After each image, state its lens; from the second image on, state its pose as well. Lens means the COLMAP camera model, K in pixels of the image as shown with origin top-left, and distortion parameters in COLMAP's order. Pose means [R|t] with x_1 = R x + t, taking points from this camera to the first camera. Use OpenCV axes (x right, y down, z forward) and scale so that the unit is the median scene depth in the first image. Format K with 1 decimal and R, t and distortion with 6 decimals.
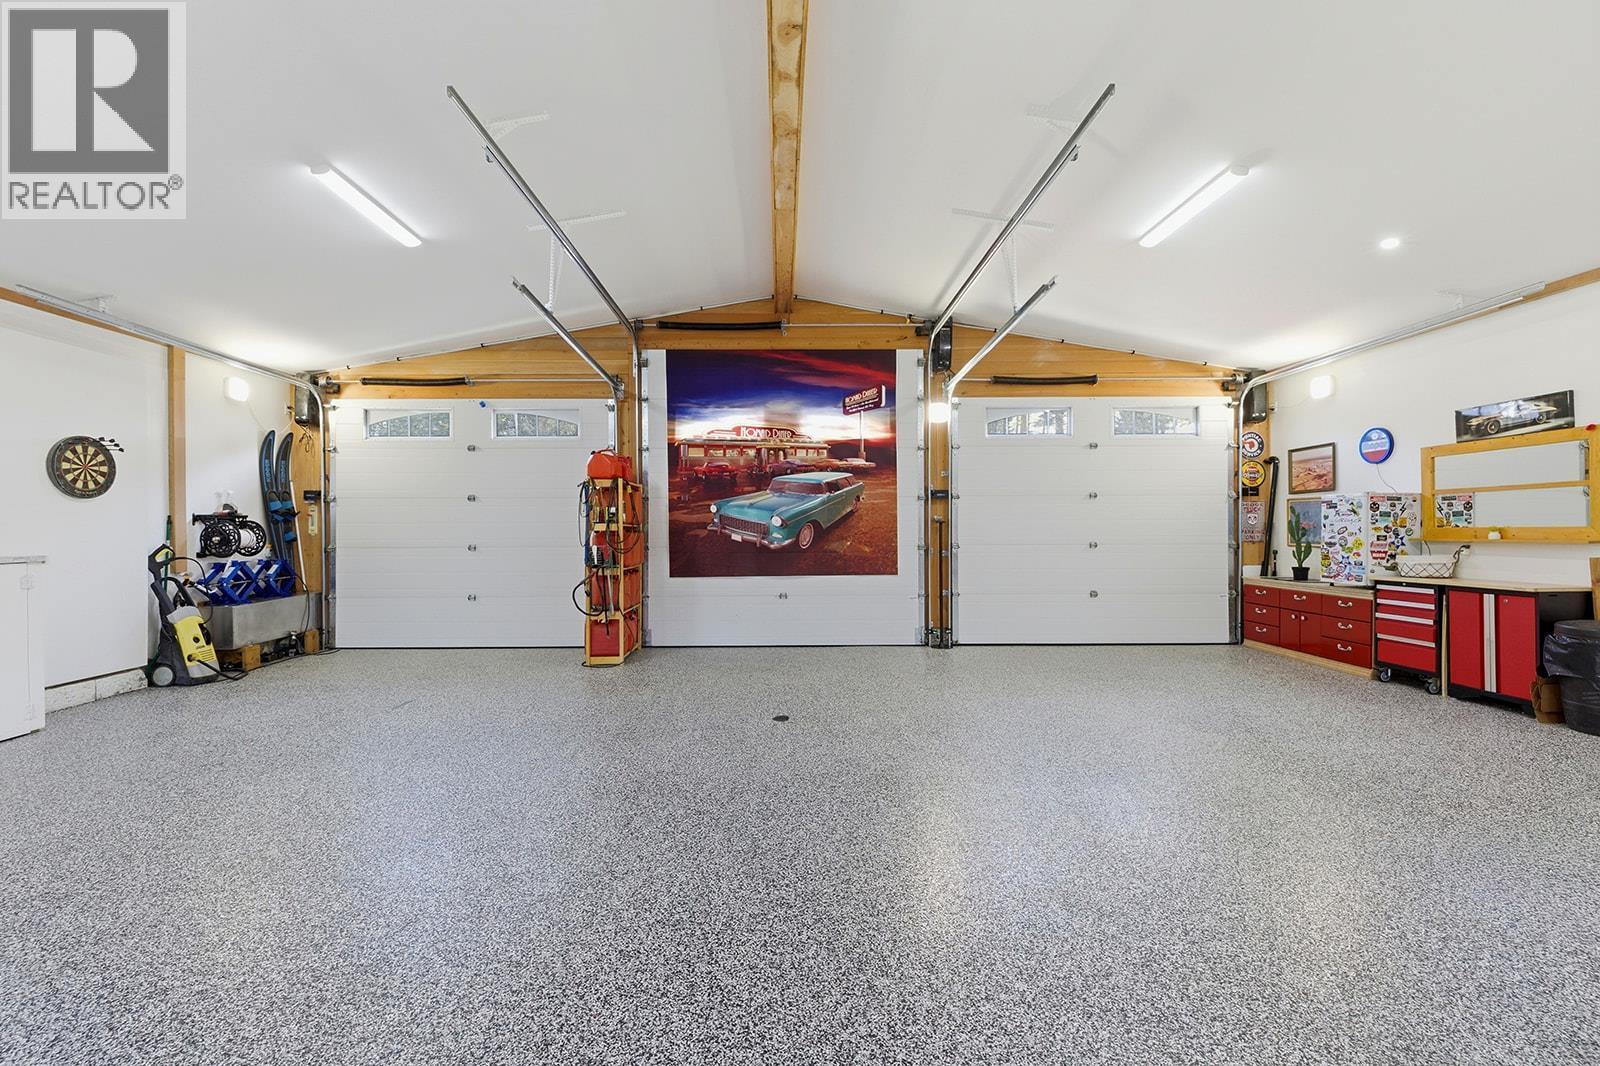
lens RADIAL K [[671.5, 0, 785.1], [0, 671.5, 528.9], [0, 0, 1]] dist [0.008462, -0.002463]
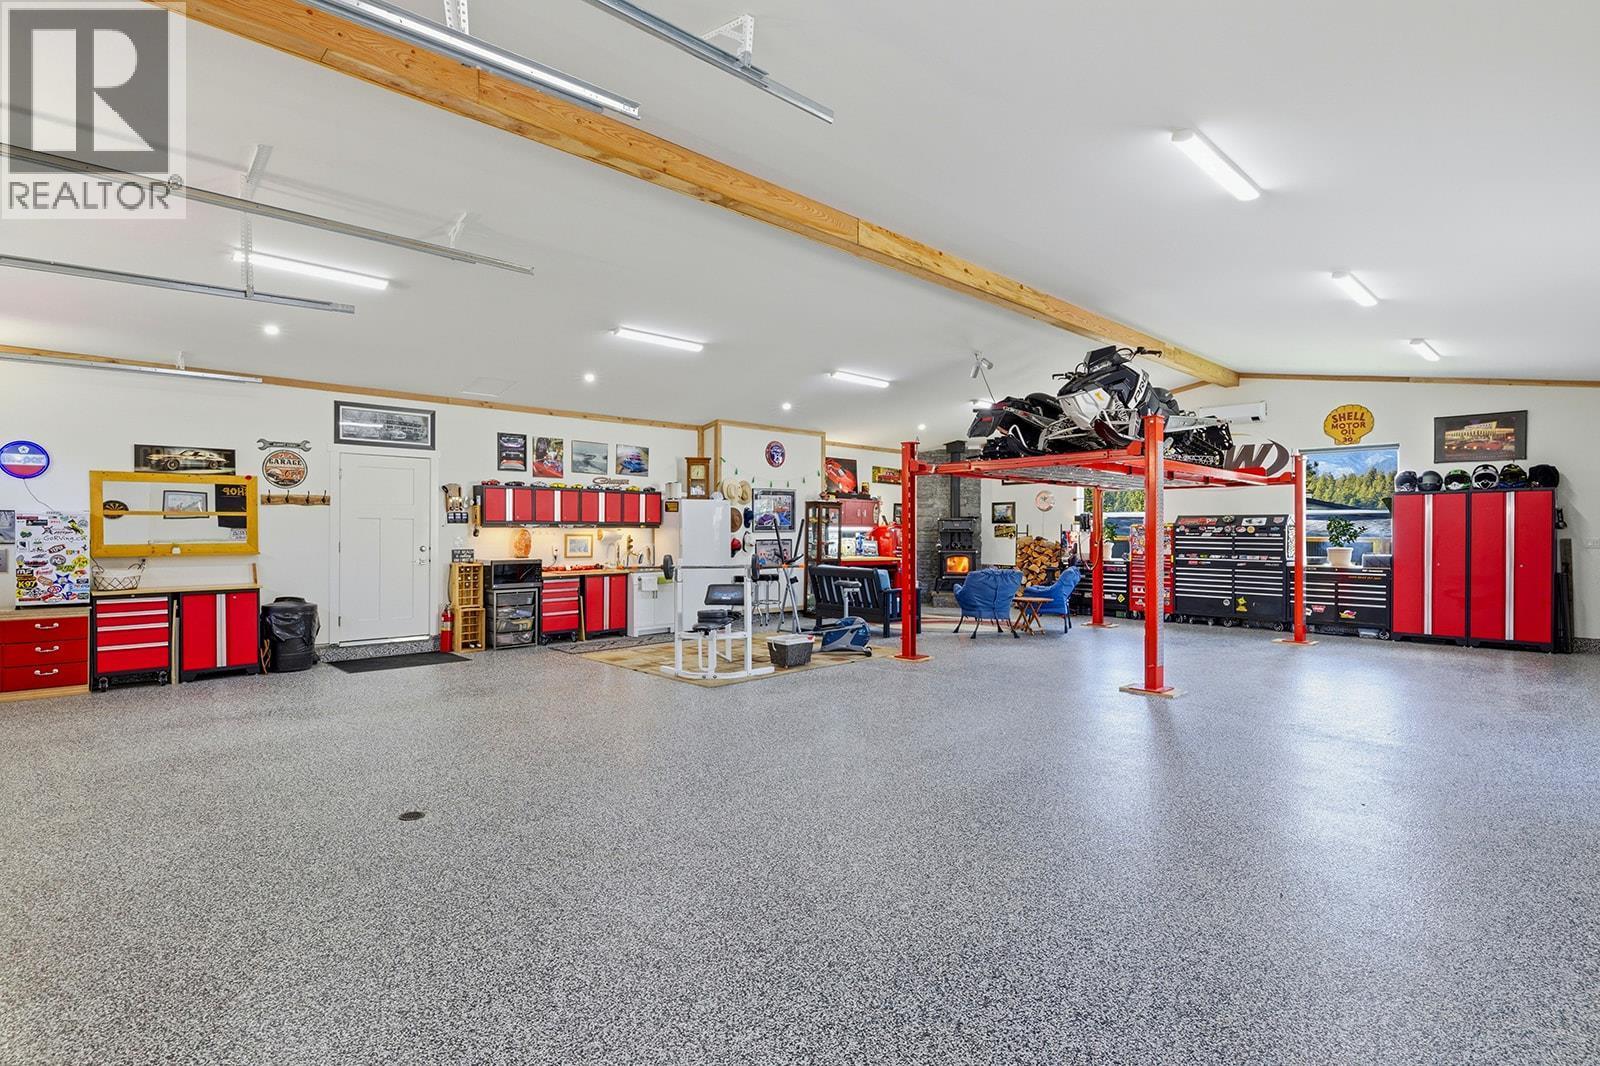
lens RADIAL K [[792.2, 0, 797.0], [0, 792.2, 531.8], [0, 0, 1]] dist [0.002030, 0.000014]
pose [[-0.678613, 0.002215, 0.734492, -0.580883], [0.001467, 0.999998, -0.001659, -0.014799], [-0.734494, -0.000048, -0.678615, 0.803980]]
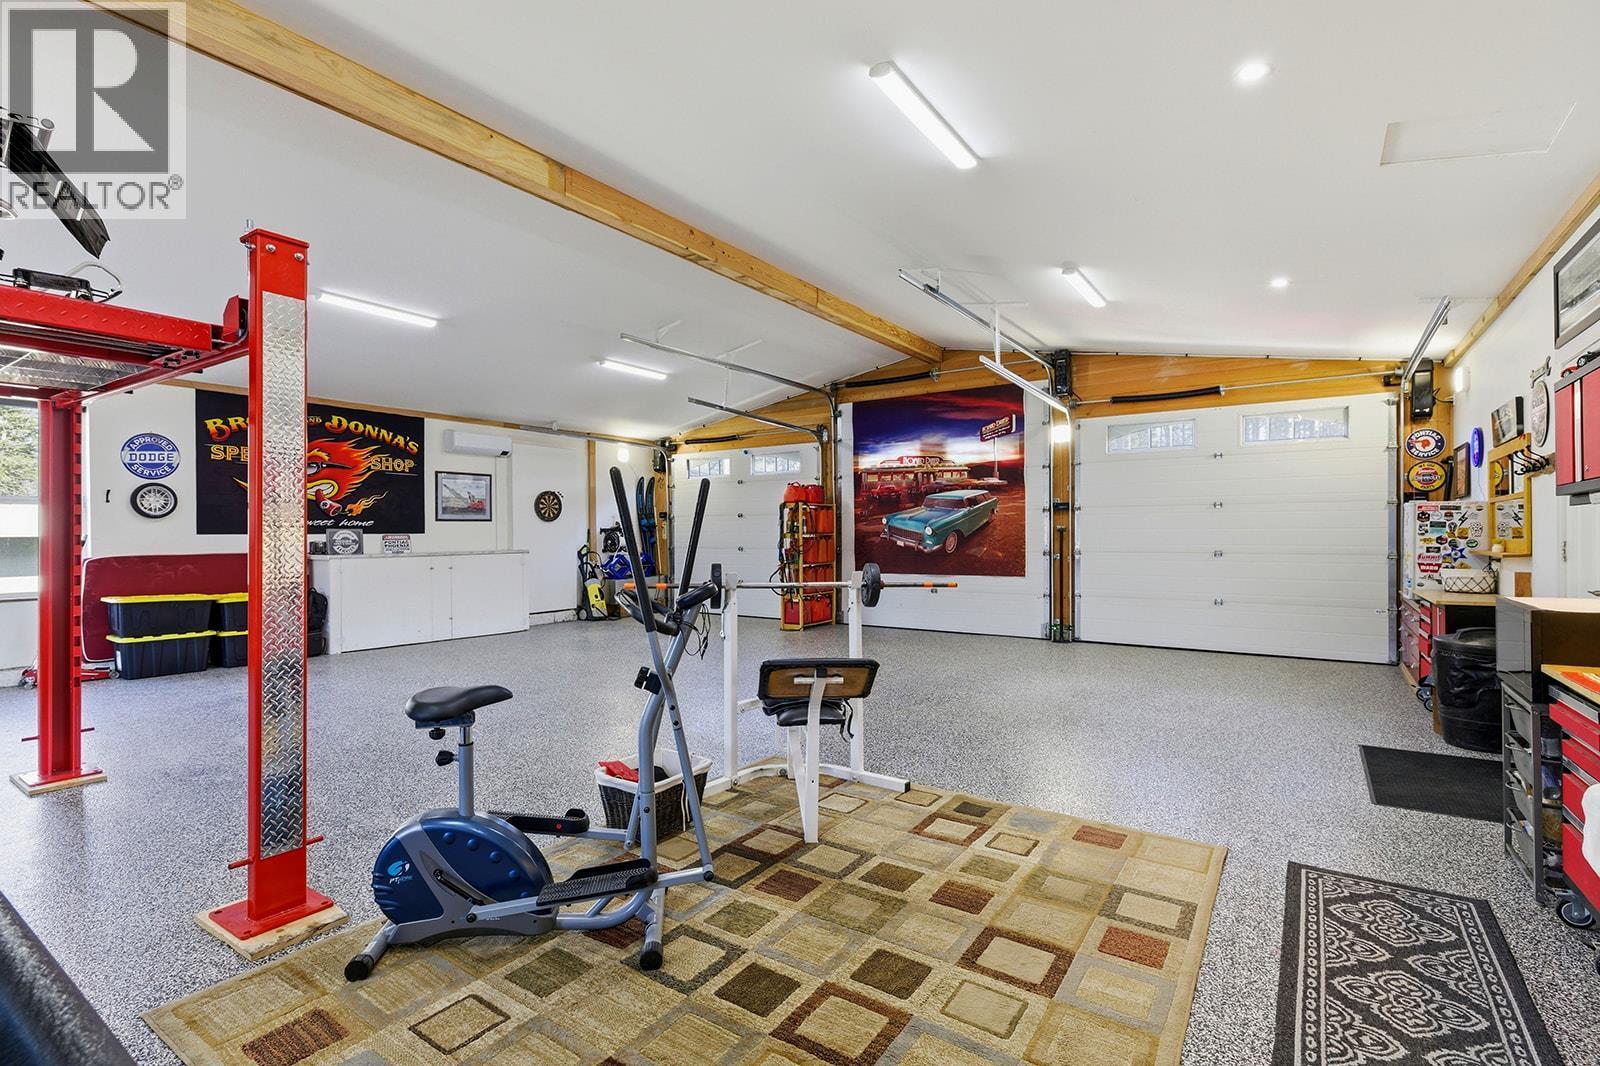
lens RADIAL K [[739.6, 0, 802.3], [0, 739.6, 525.2], [0, 0, 1]] dist [0.006013, -0.001103]
pose [[0.824876, -0.005783, -0.565283, 0.577014], [0.001322, 0.999965, -0.008301, -0.010321], [0.565312, 0.006100, 0.824855, -0.274291]]
